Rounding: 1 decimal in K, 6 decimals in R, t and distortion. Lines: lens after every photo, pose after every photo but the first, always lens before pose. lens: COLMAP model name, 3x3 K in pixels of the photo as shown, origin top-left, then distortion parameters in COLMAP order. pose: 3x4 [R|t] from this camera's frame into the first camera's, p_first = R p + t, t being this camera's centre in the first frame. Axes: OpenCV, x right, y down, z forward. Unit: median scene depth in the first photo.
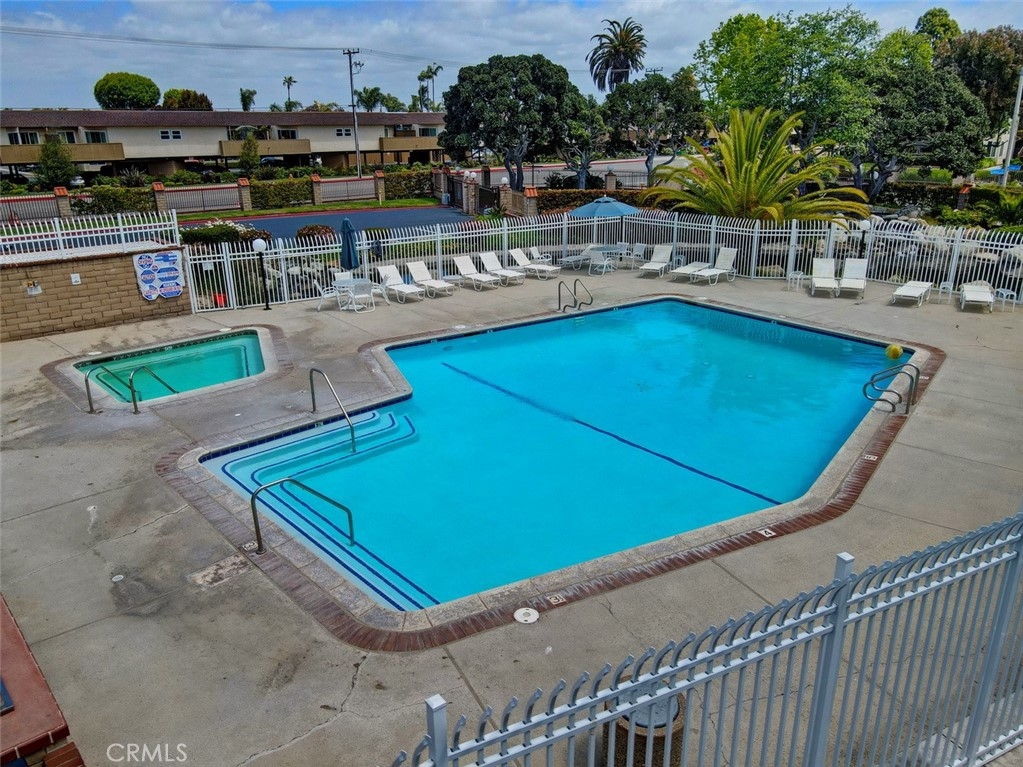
lens RADIAL K [[755.1, 0, 507.5], [0, 755.1, 386.8], [0, 0, 1]] dist [-0.006513, 0.030695]
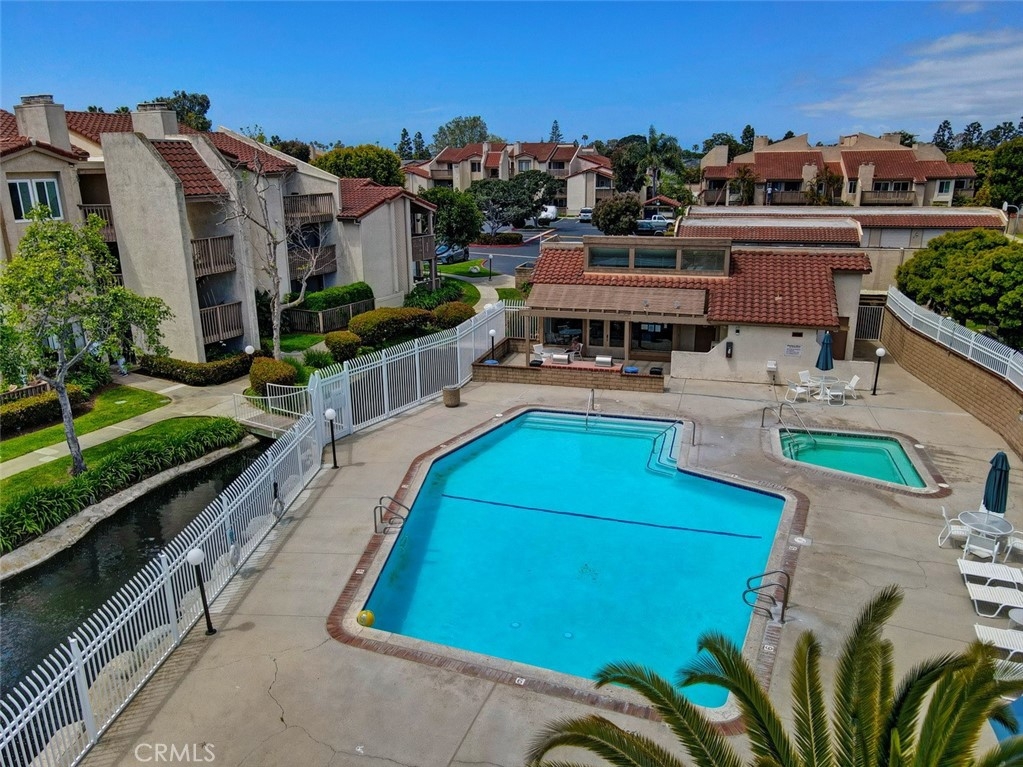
lens RADIAL K [[755.1, 0, 511.8], [0, 755.1, 381.9], [0, 0, 1]] dist [-0.006513, 0.030695]
pose [[-0.852146, 0.166951, -0.495958, 0.725267], [-0.155734, 0.823897, 0.544923, -0.746283], [0.499593, 0.541591, -0.676081, 1.435837]]
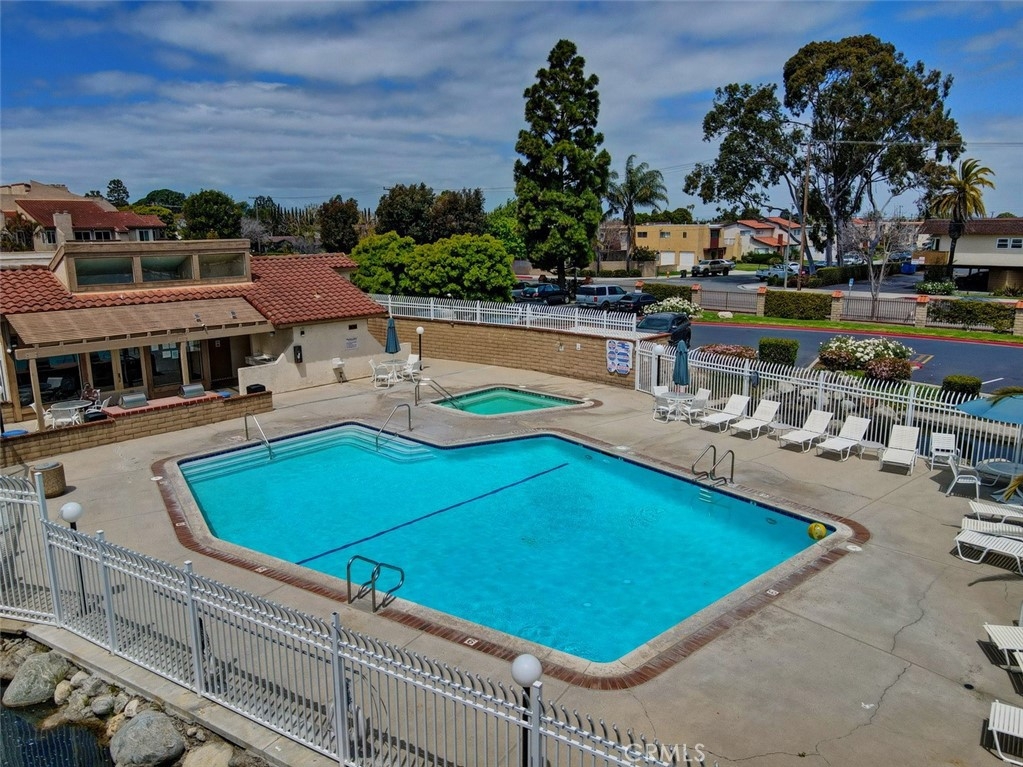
lens RADIAL K [[755.1, 0, 515.4], [0, 755.1, 375.8], [0, 0, 1]] dist [-0.006513, 0.030695]
pose [[0.078578, 0.206915, -0.975198, 1.022440], [-0.324976, 0.930104, 0.171162, -0.330936], [0.942452, 0.303466, 0.140328, 0.714109]]
